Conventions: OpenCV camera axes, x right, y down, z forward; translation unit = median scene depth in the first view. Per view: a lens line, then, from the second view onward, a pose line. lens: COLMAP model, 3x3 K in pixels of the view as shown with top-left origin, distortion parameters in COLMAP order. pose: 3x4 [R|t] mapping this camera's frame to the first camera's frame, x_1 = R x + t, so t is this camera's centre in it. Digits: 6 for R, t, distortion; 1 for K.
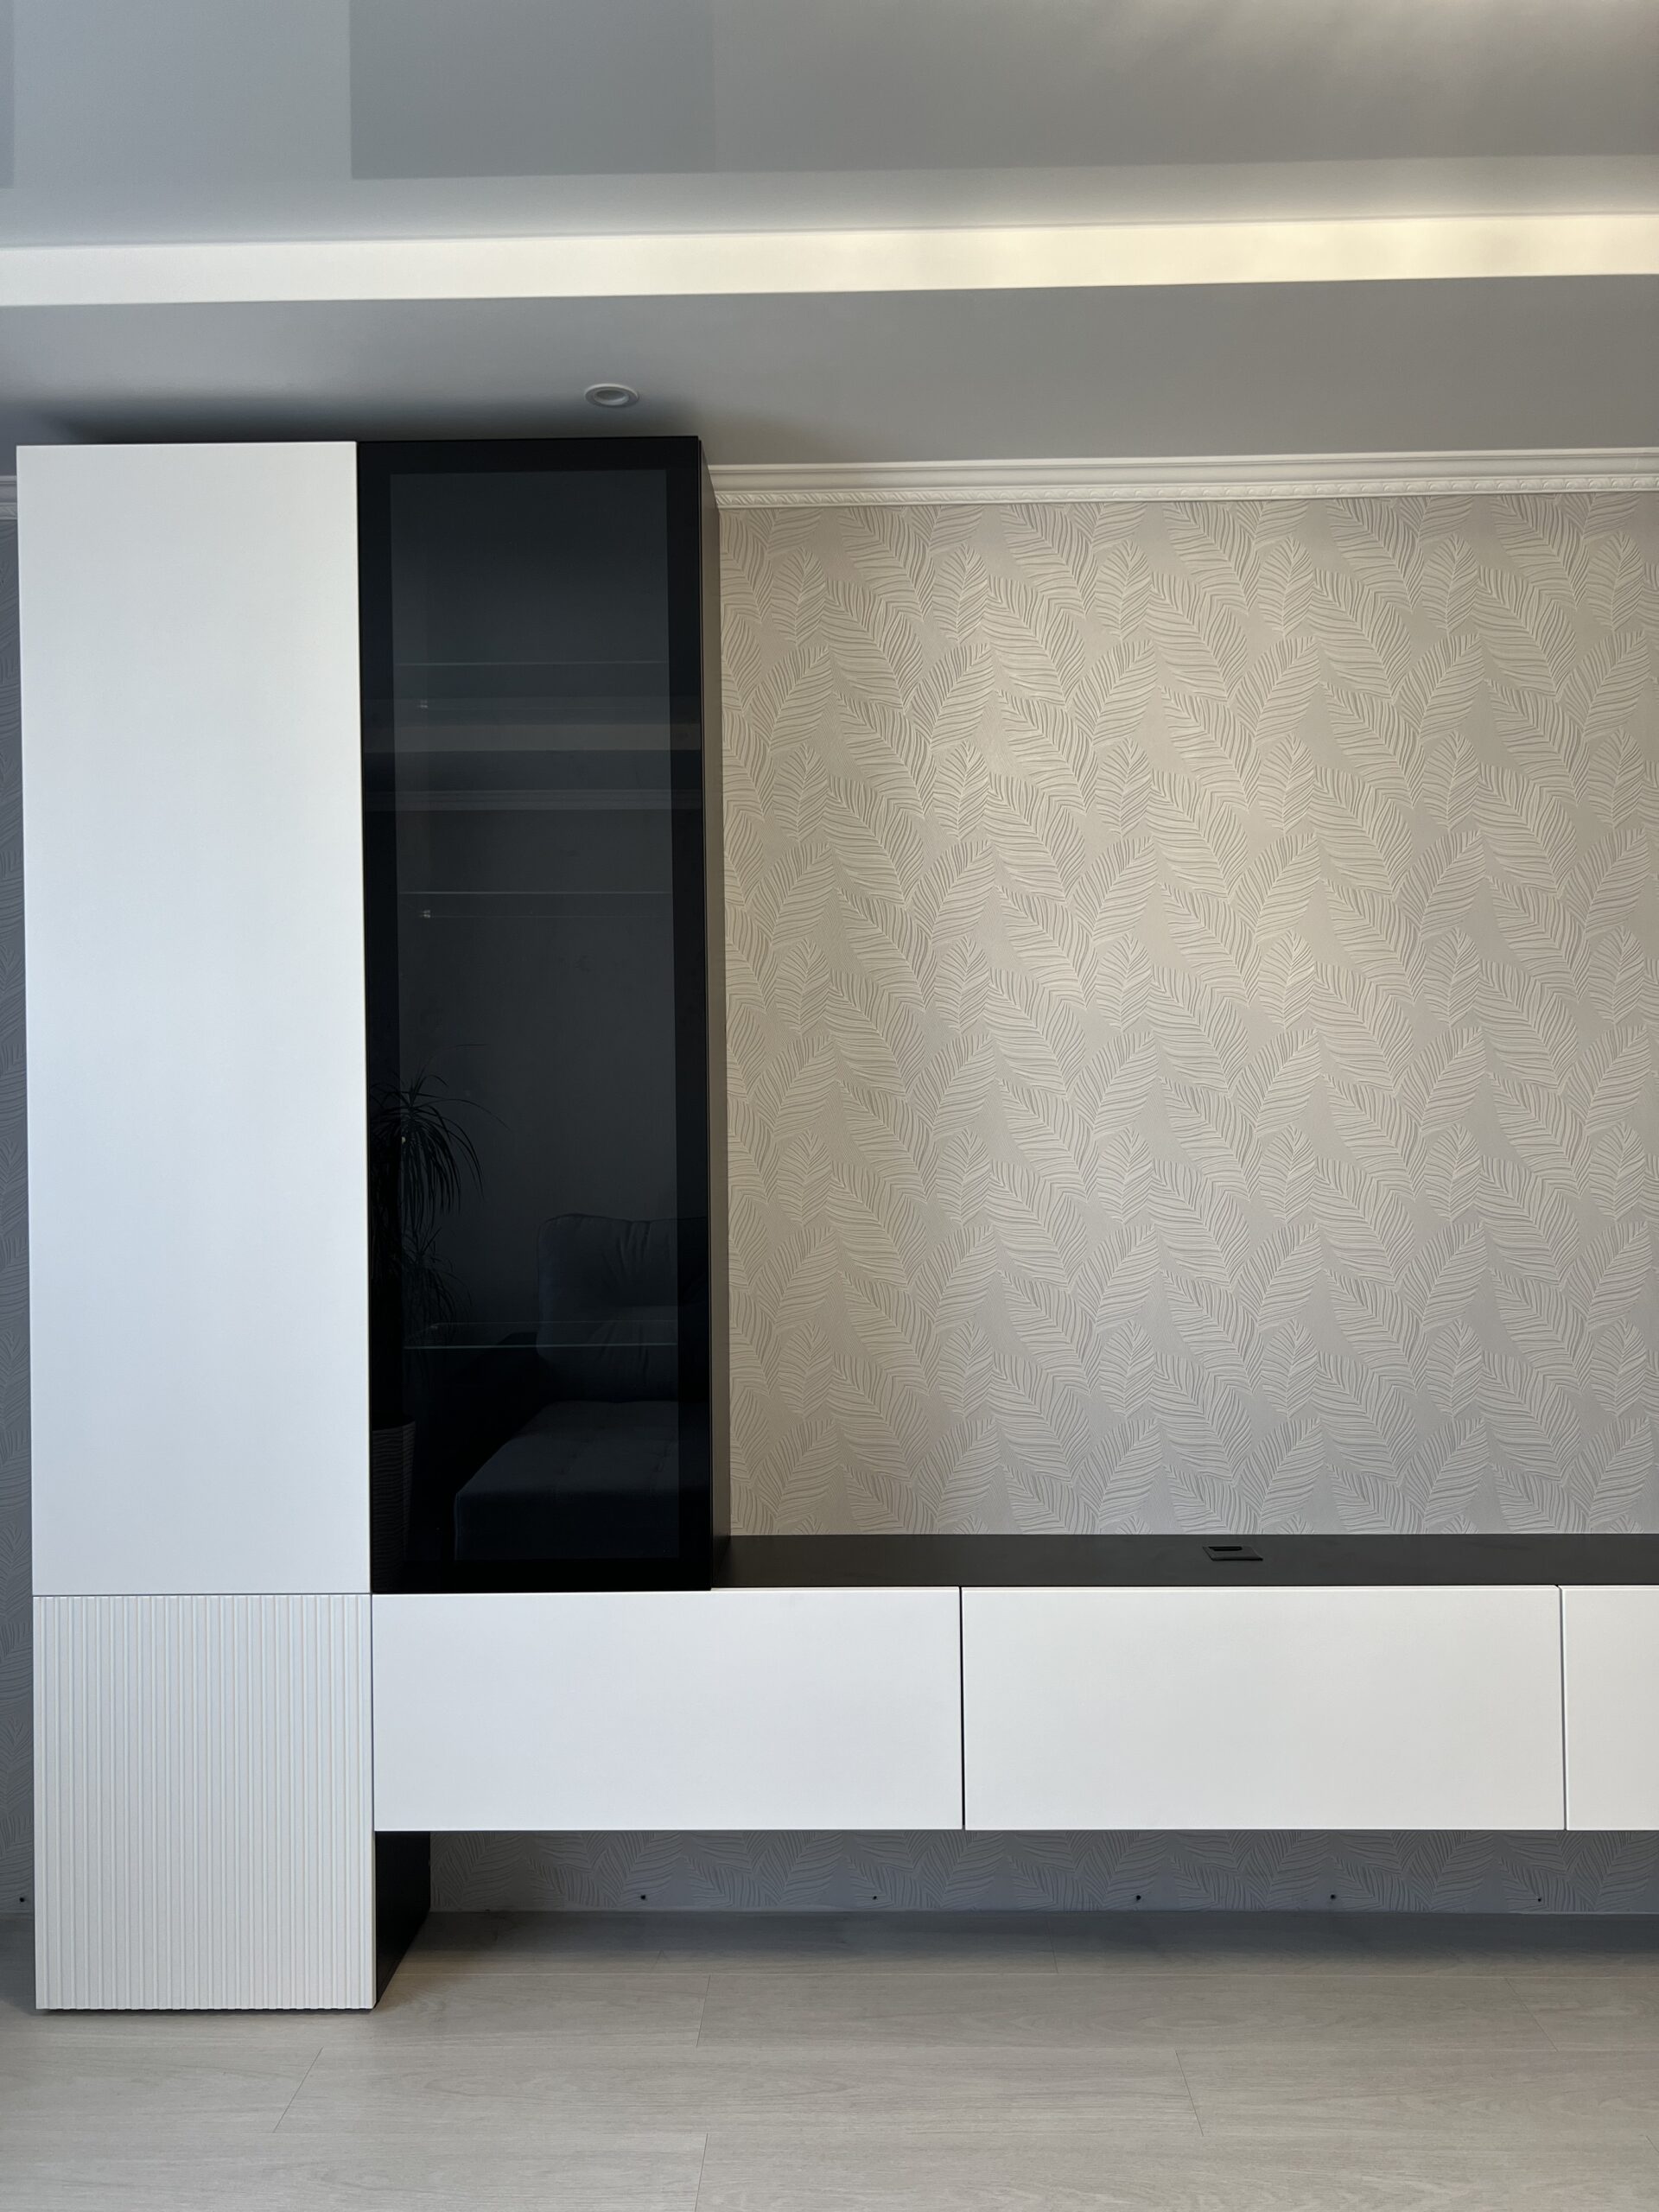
lens RADIAL K [[1666.6, 0, 825.2], [0, 1666.6, 1123.3], [0, 0, 1]] dist [0.055847, -0.069059]
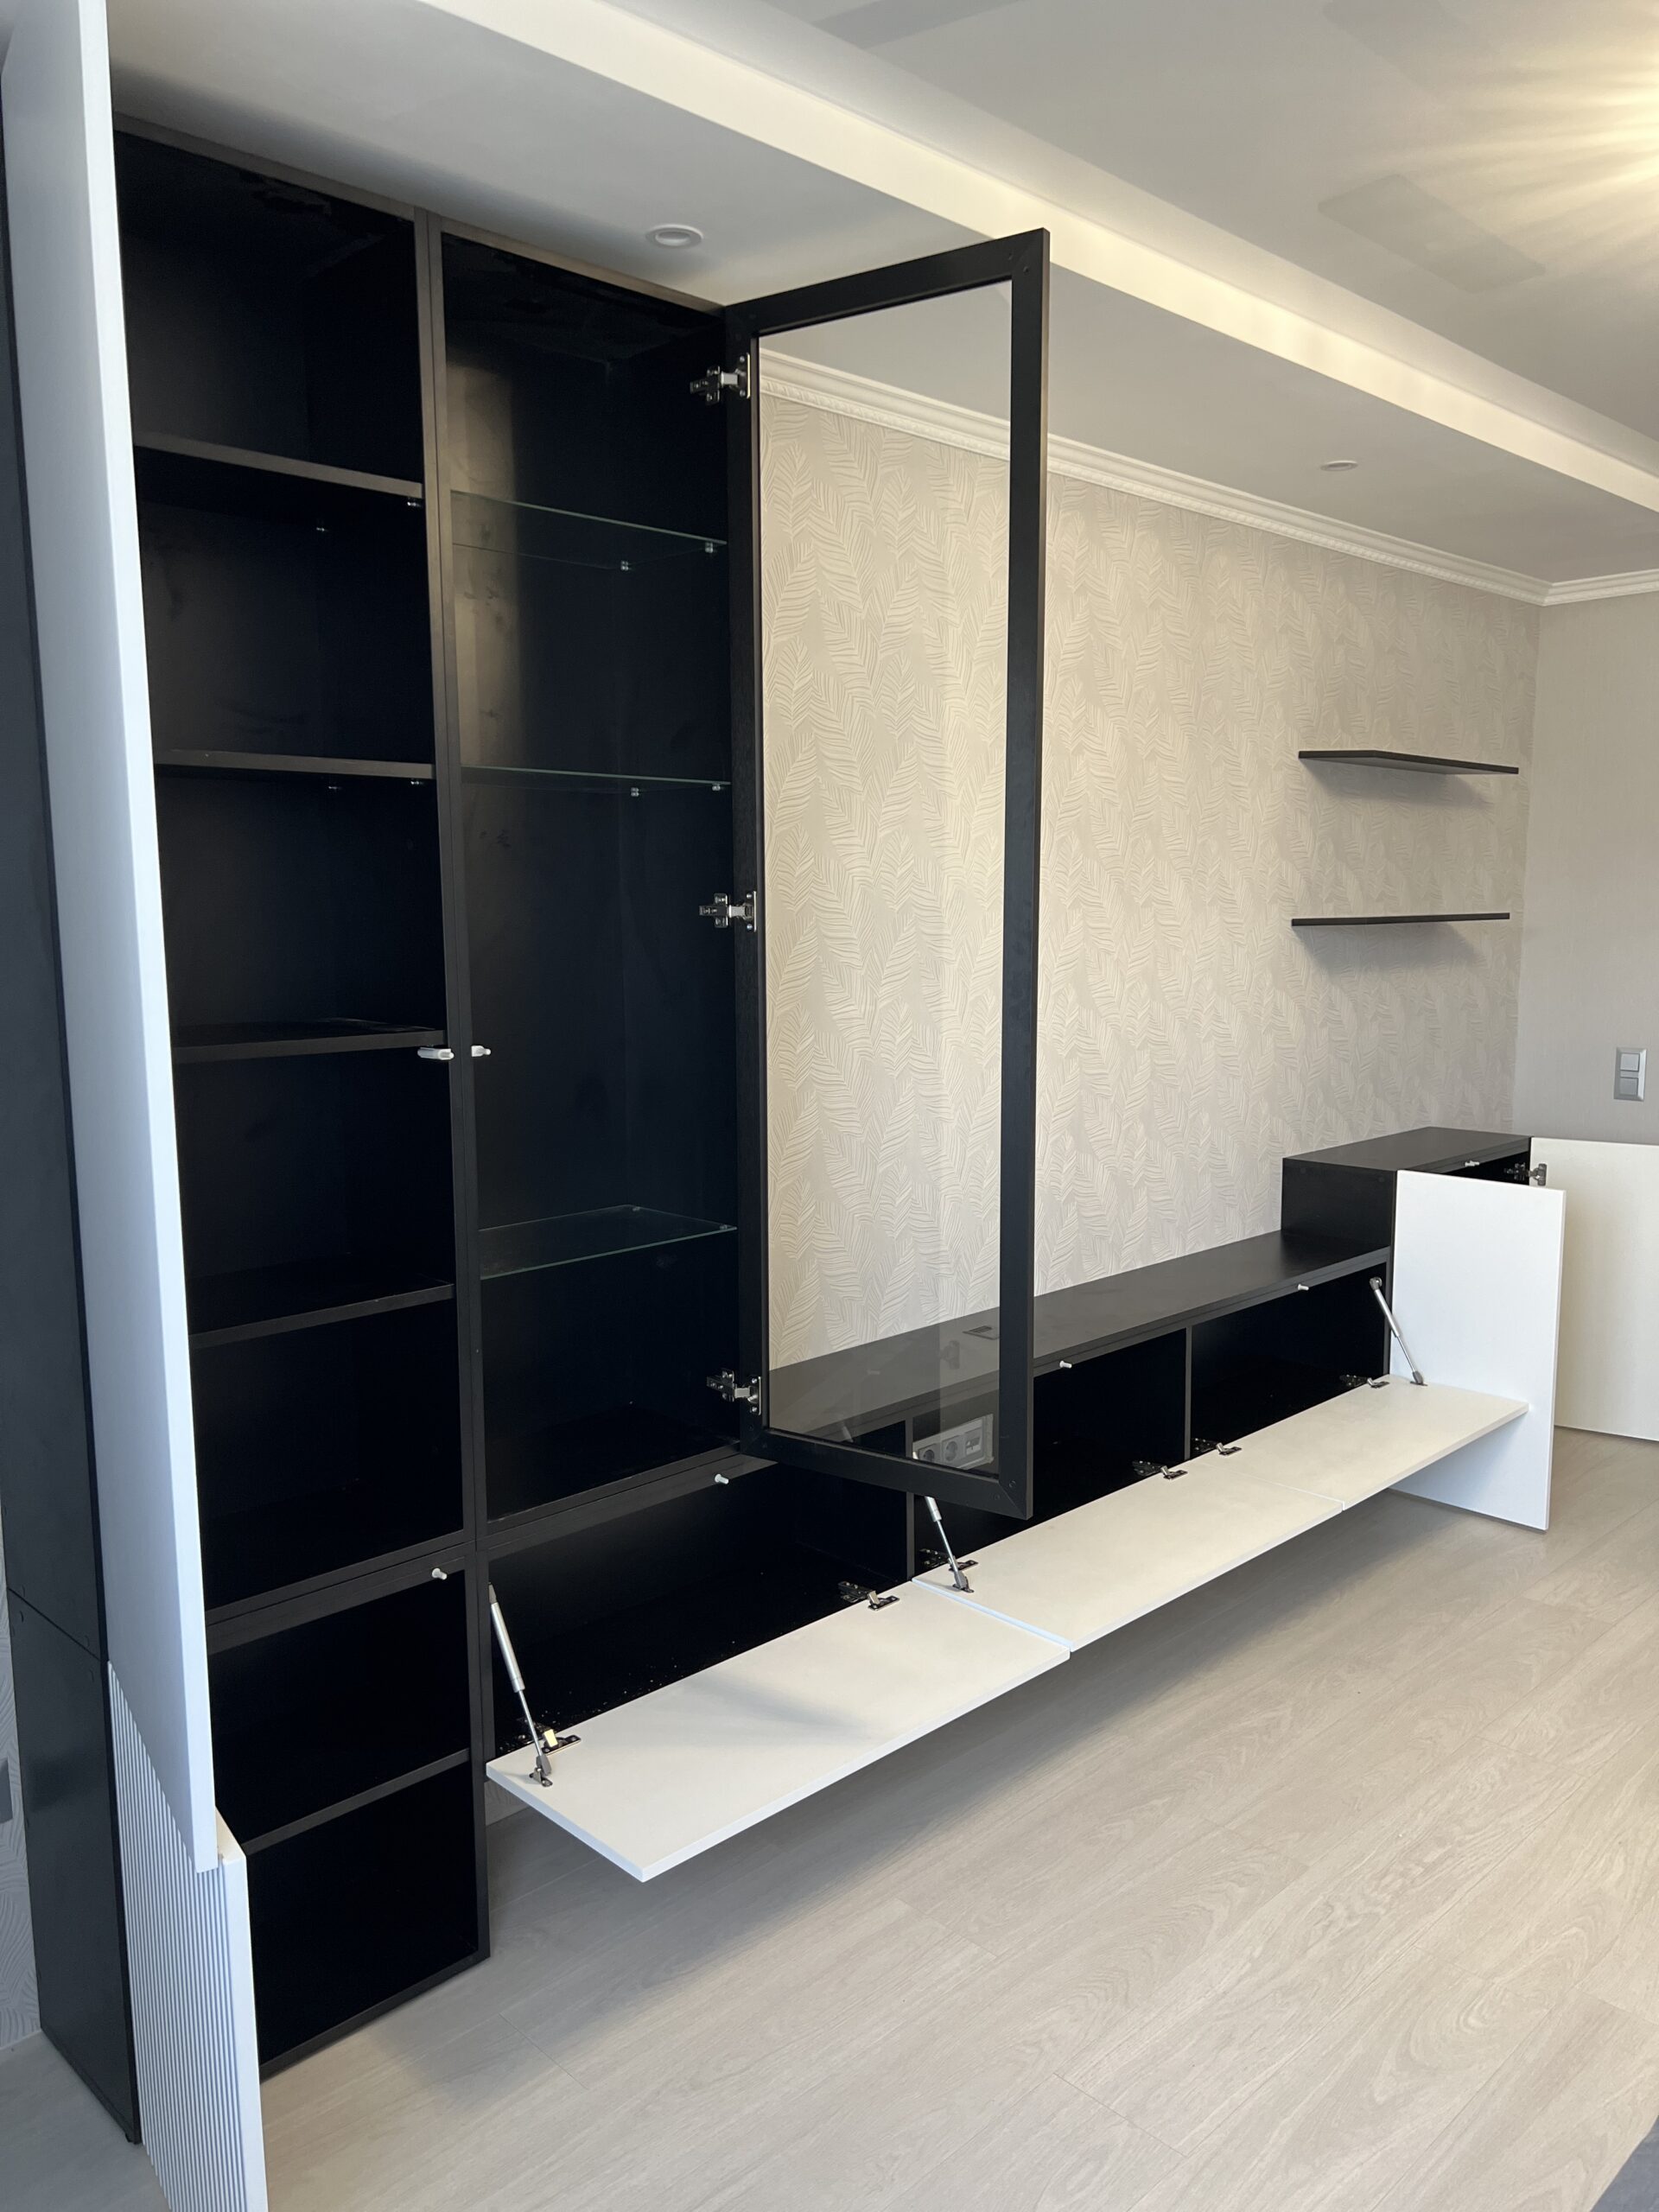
lens RADIAL K [[1666.6, 0, 833.3], [0, 1666.6, 1125.3], [0, 0, 1]] dist [0.055847, -0.069059]
pose [[0.696113, -0.094981, 0.711621, -0.693545], [0.004301, 0.991744, 0.128162, -0.057263], [-0.717919, -0.086155, 0.690775, 0.225026]]
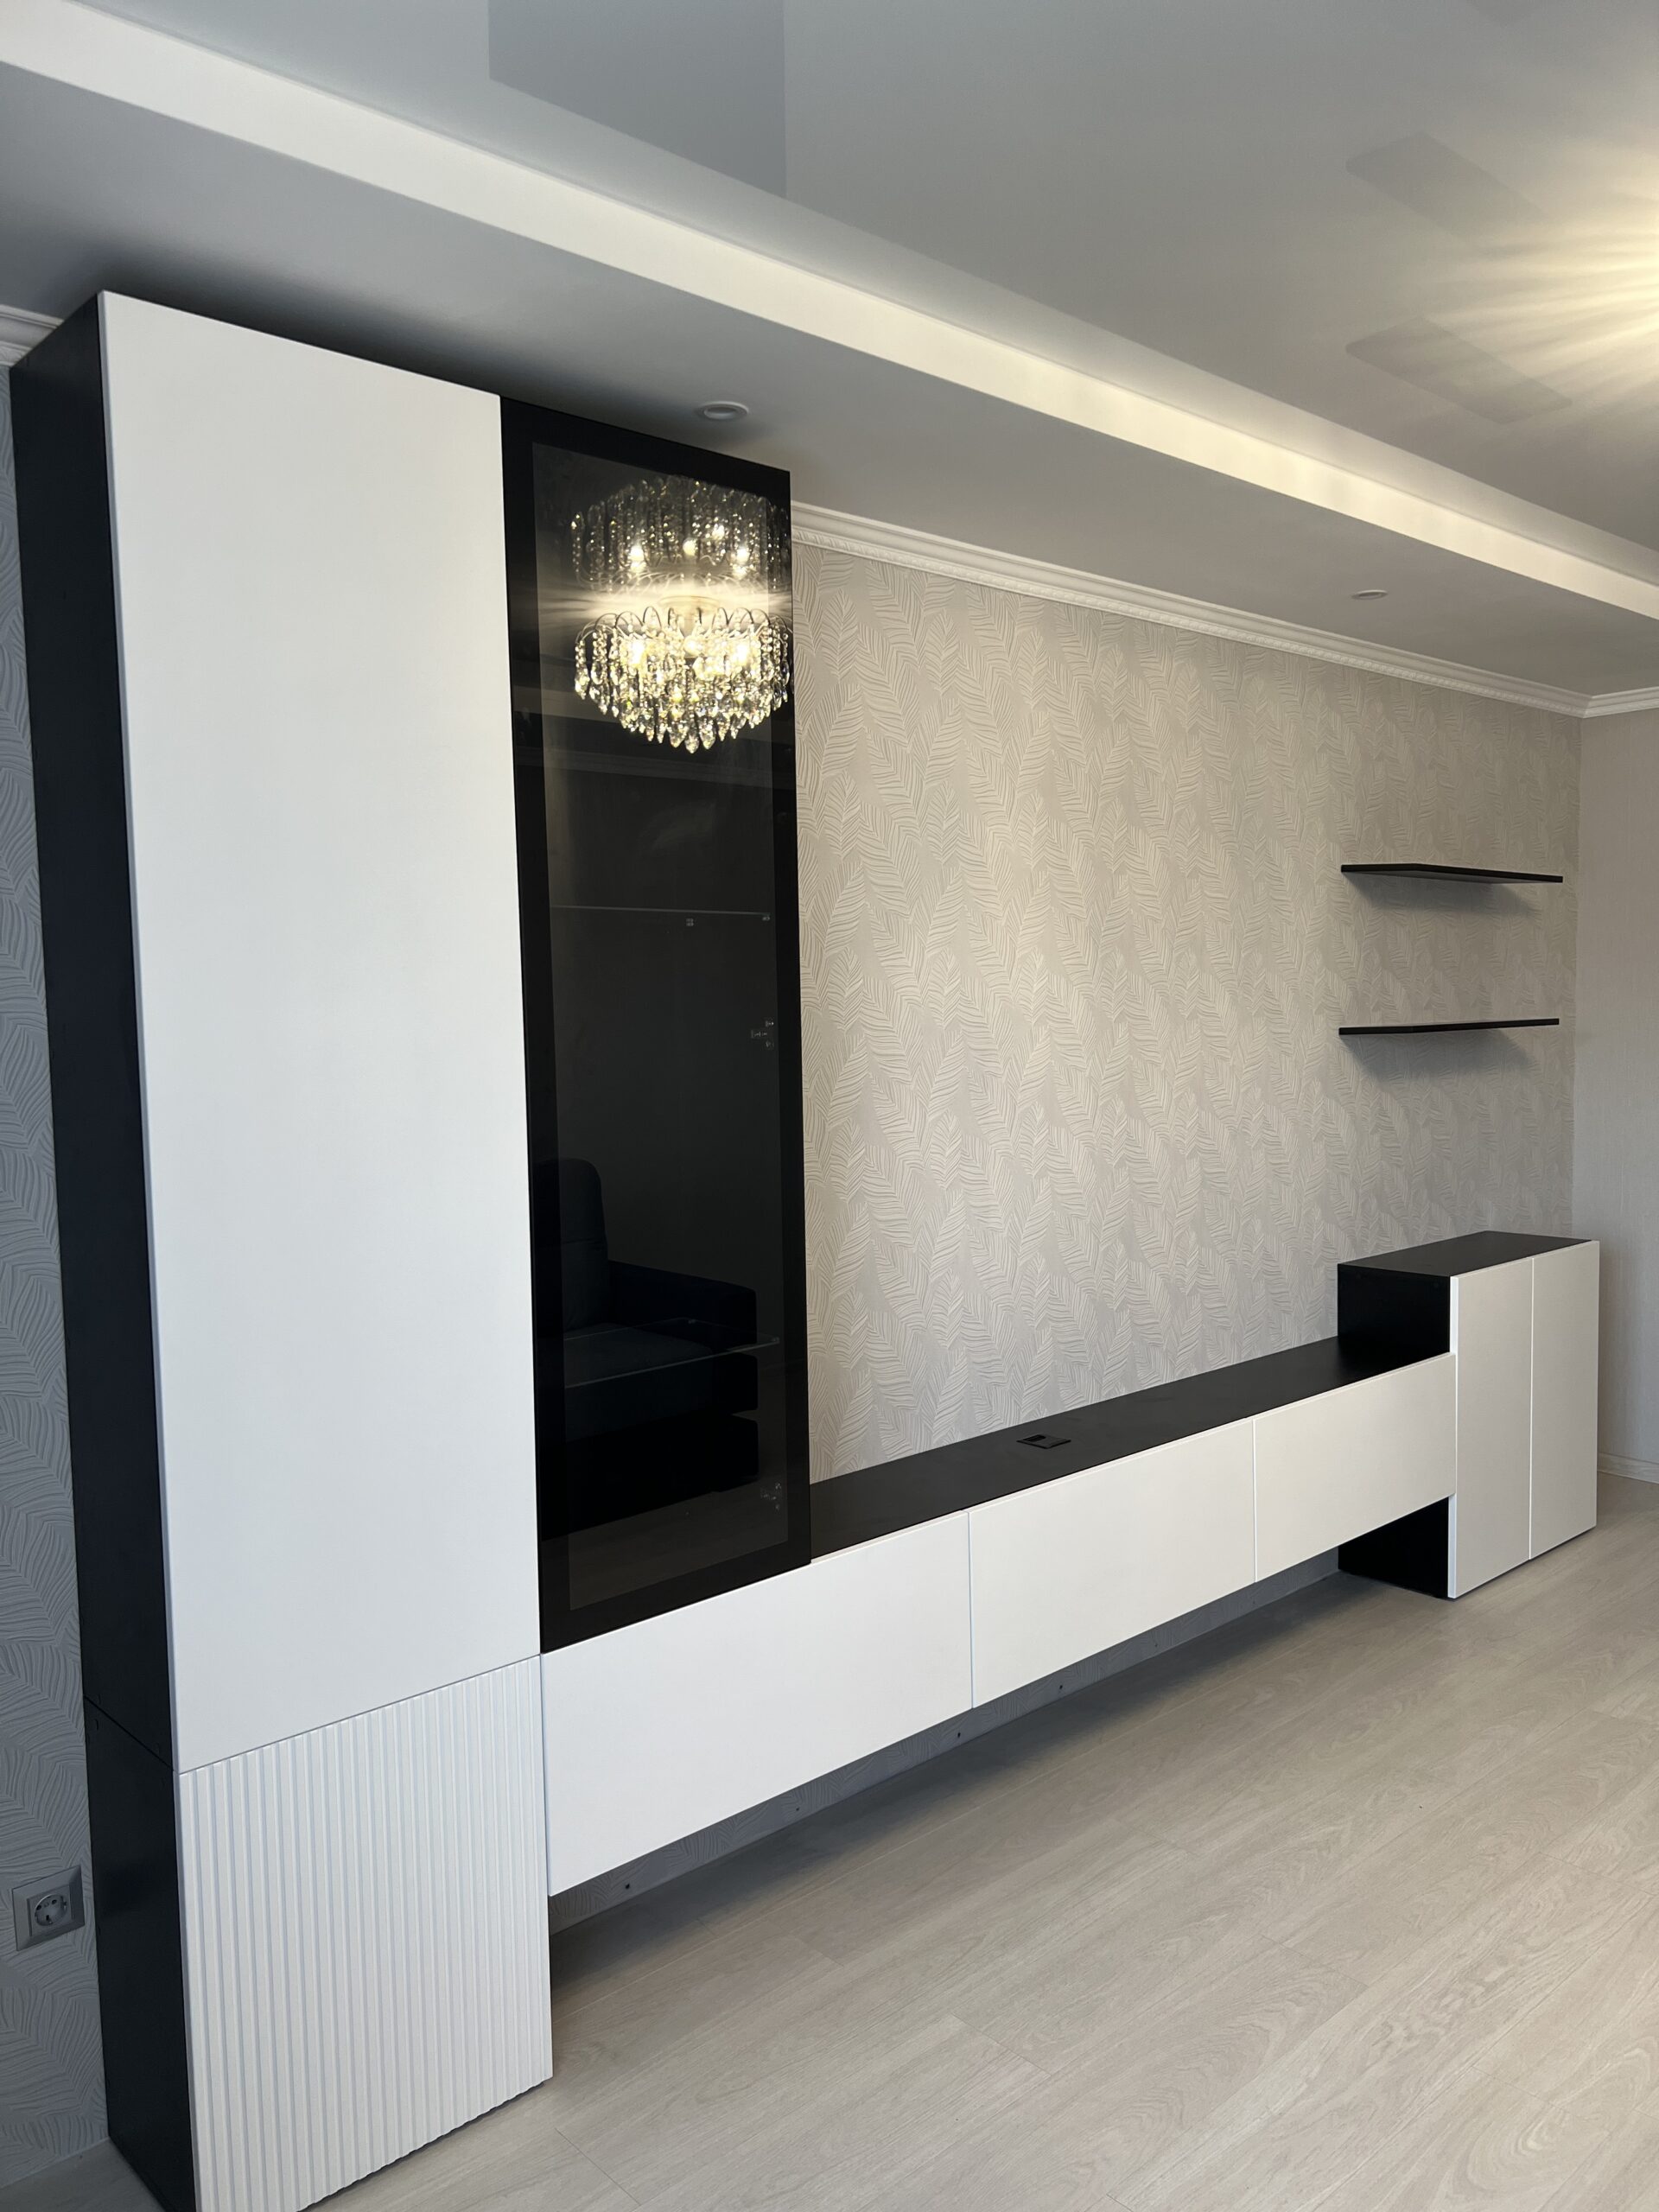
lens RADIAL K [[1666.6, 0, 847.4], [0, 1666.6, 1124.6], [0, 0, 1]] dist [0.055847, -0.069059]
pose [[0.718795, -0.058507, 0.692755, -0.705542], [0.016332, 0.997599, 0.067306, -0.068848], [-0.695030, -0.037065, 0.718025, 0.195223]]
